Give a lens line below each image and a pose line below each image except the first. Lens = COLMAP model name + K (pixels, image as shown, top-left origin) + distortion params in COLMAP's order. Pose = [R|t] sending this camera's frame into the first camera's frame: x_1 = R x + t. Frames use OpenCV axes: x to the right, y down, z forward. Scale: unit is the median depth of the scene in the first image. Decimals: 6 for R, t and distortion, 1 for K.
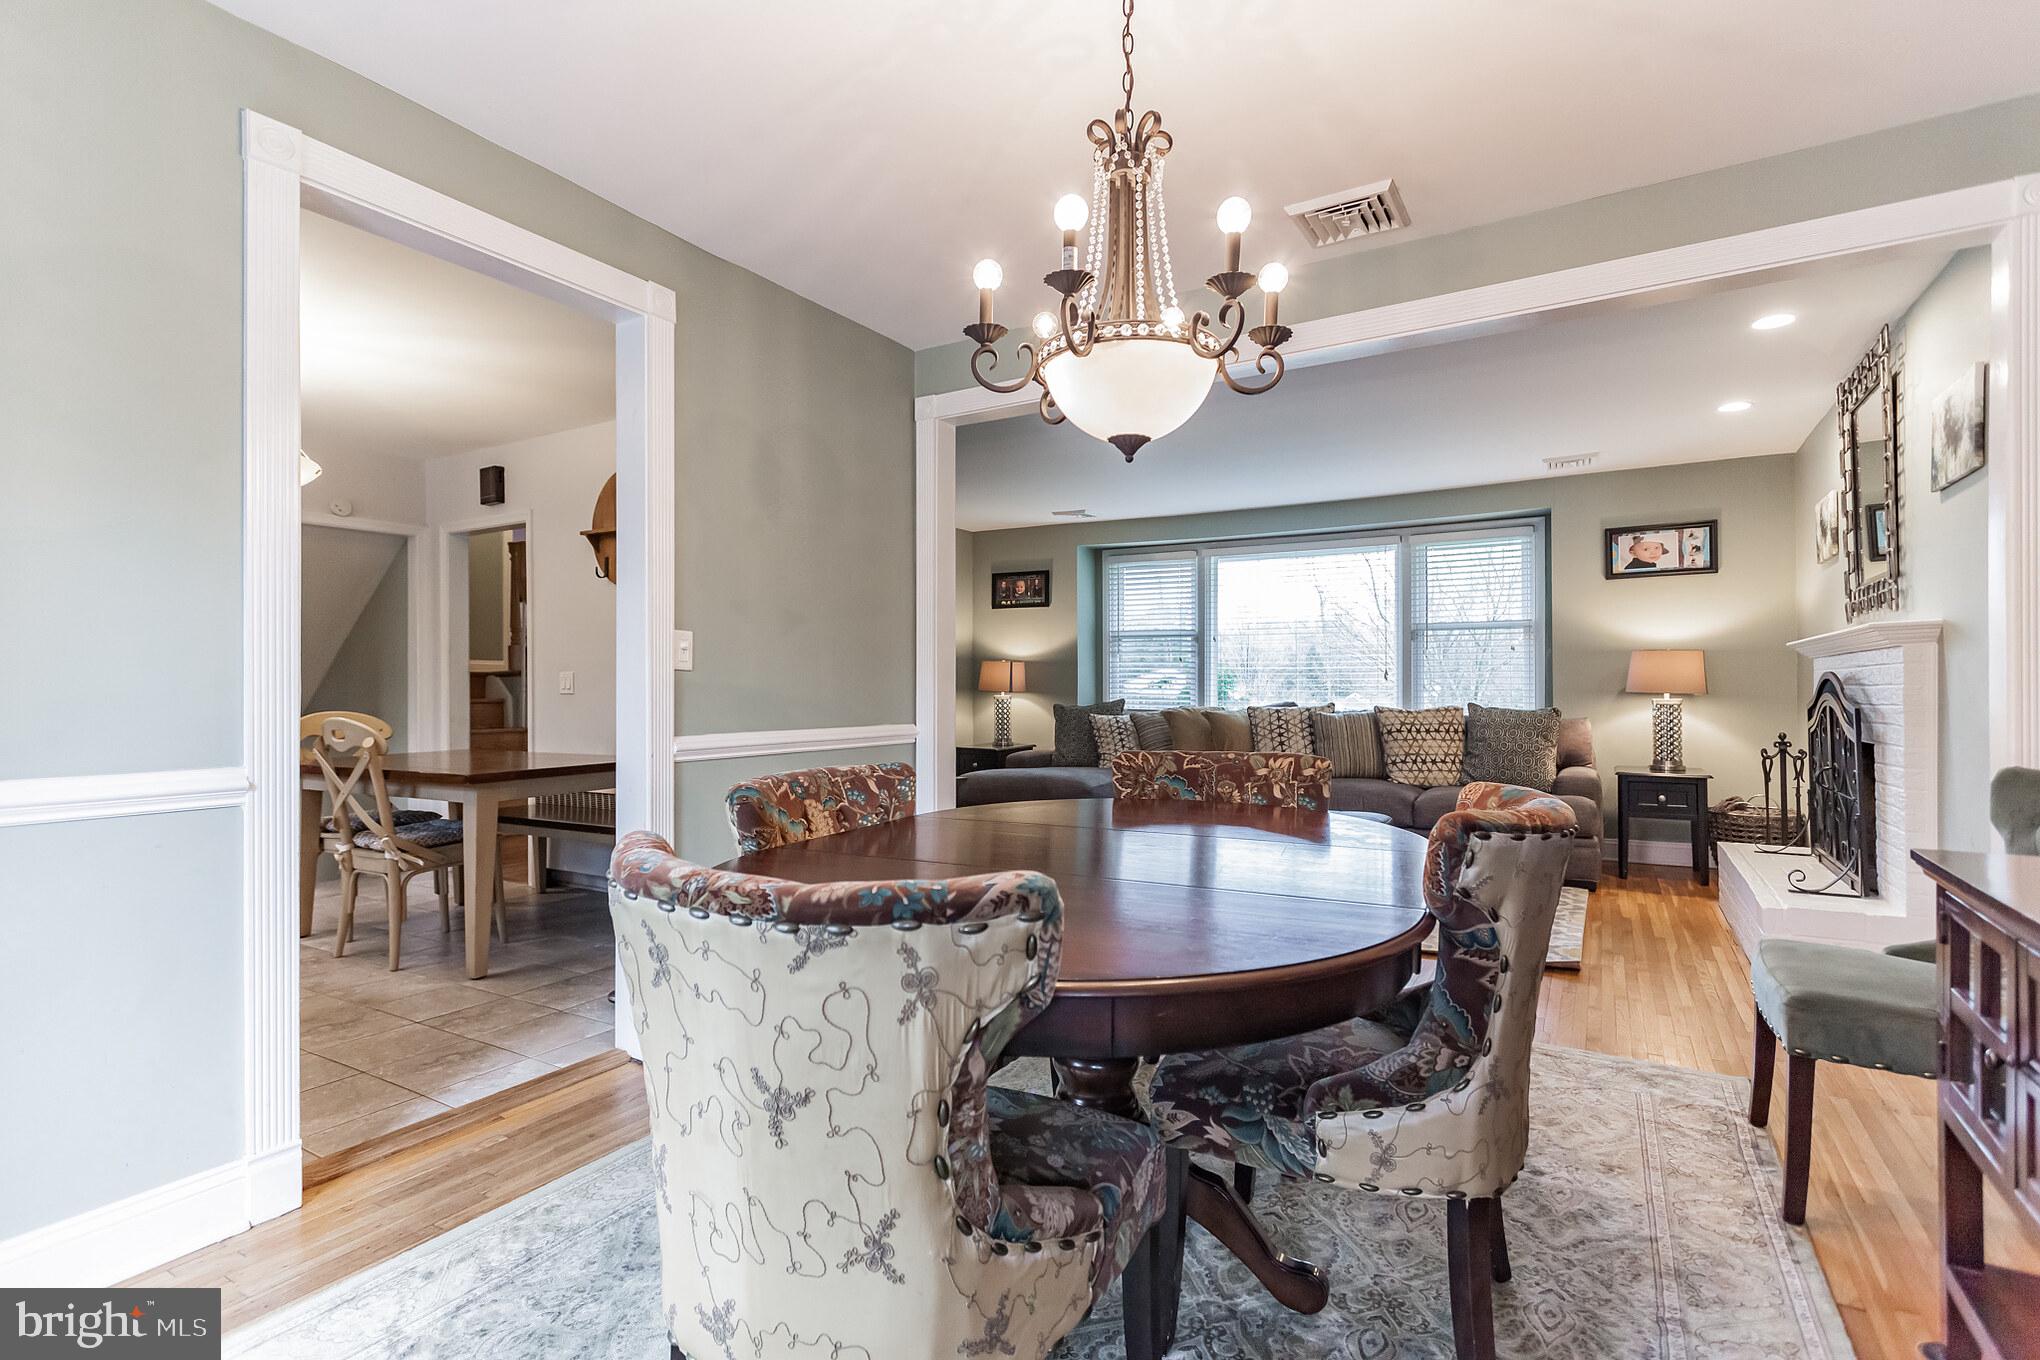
lens RADIAL K [[976.2, 0, 972.4], [0, 976.2, 695.8], [0, 0, 1]] dist [0.007572, 0.000932]
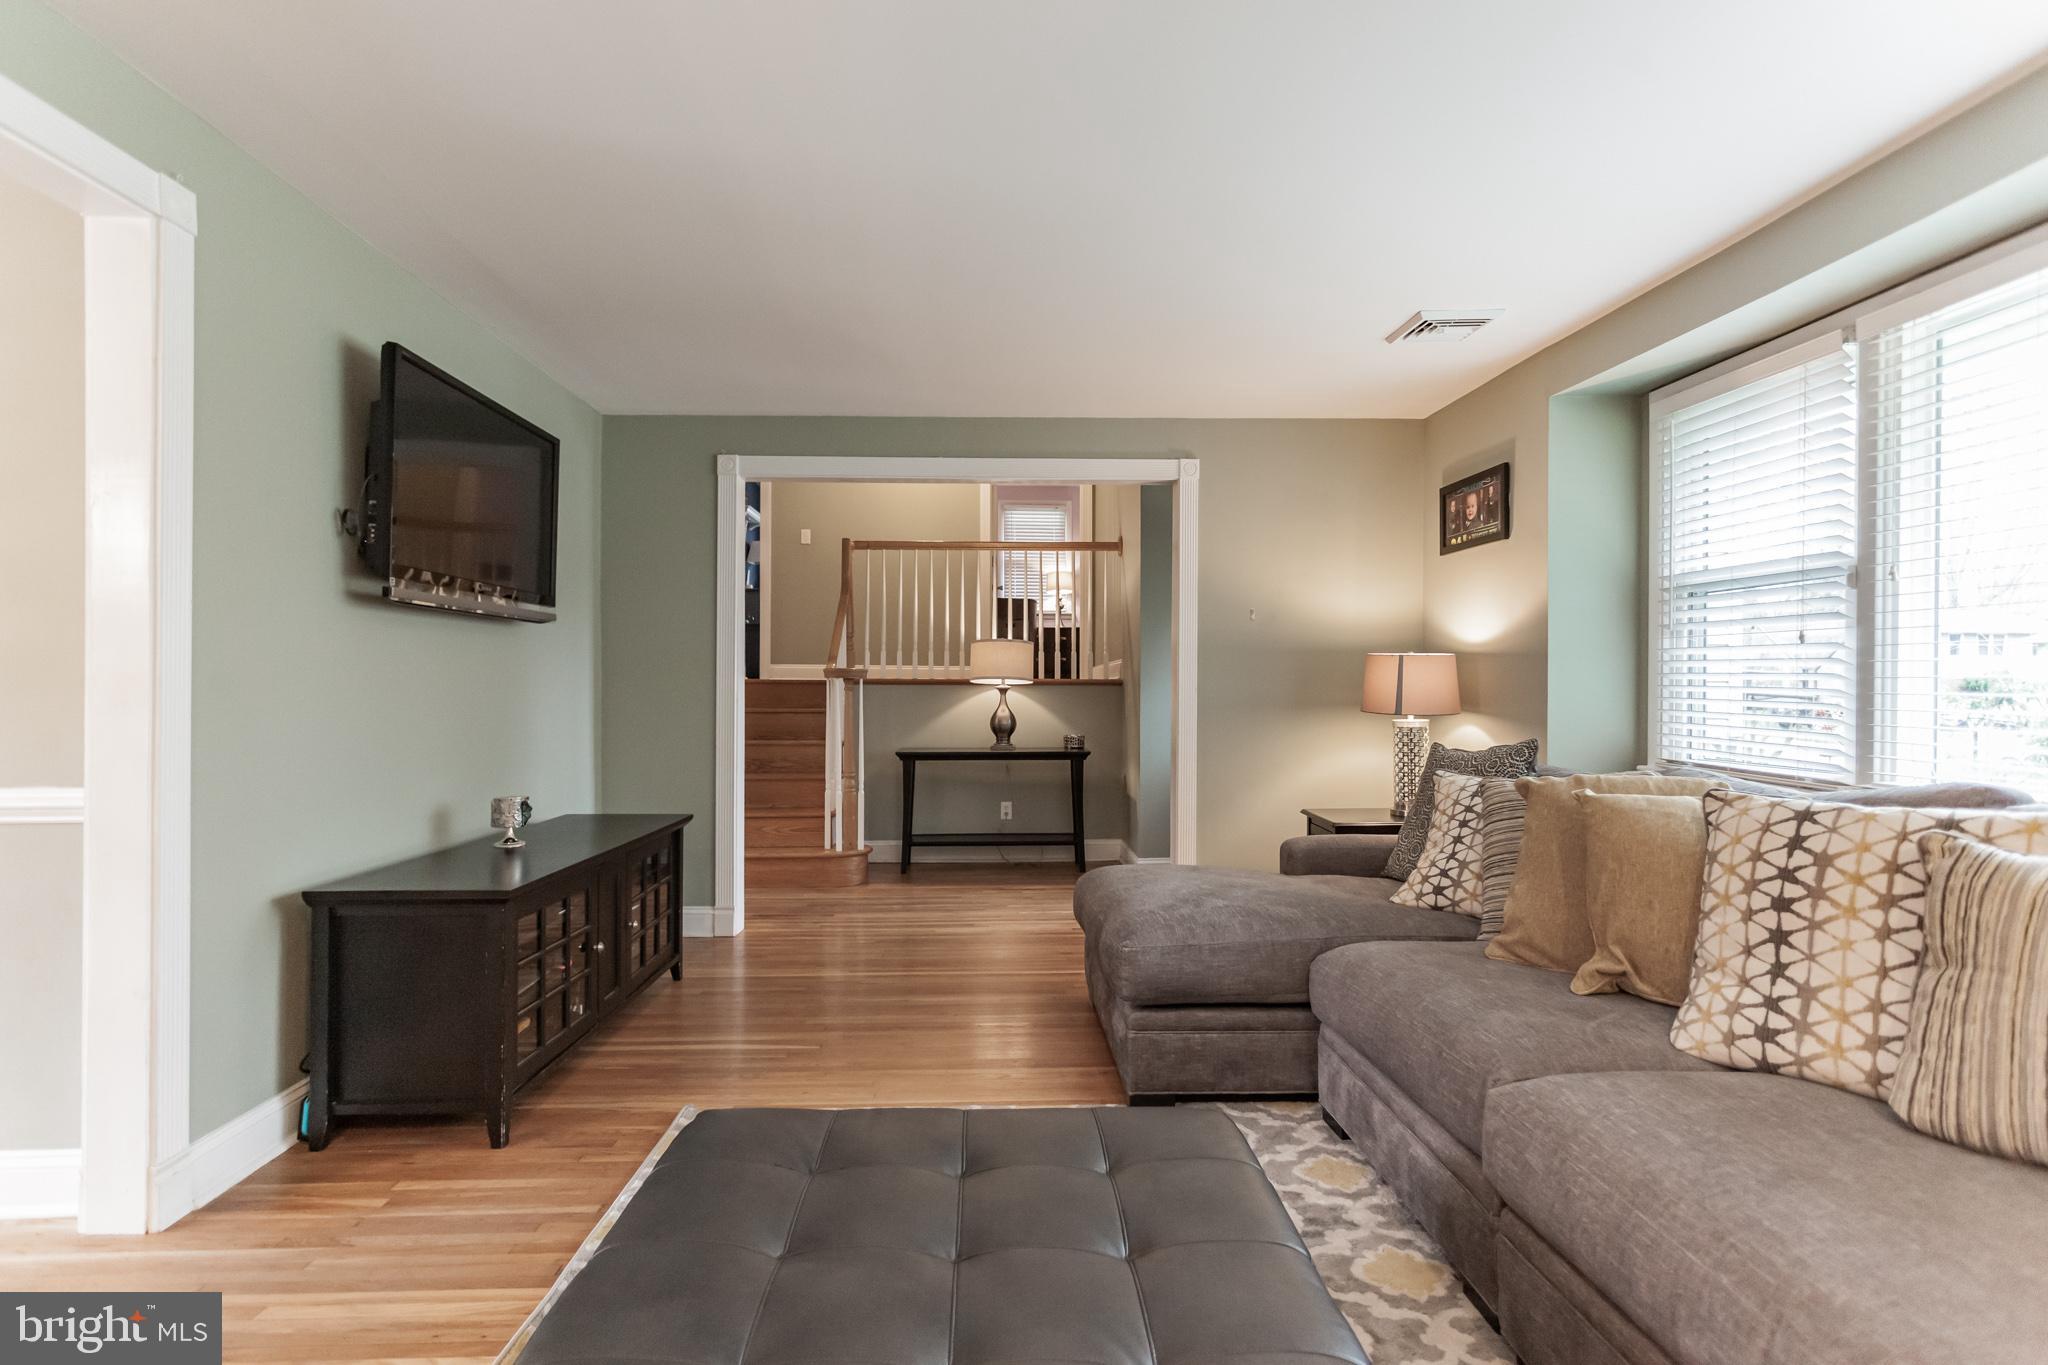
lens RADIAL K [[1000.4, 0, 1020.8], [0, 1000.4, 679.3], [0, 0, 1]] dist [0.010053, 0.000518]
pose [[0.577406, -0.008429, -0.816414, 0.341990], [-0.002698, 0.999922, -0.012232, -0.016243], [0.816453, 0.009266, 0.577338, 0.529359]]
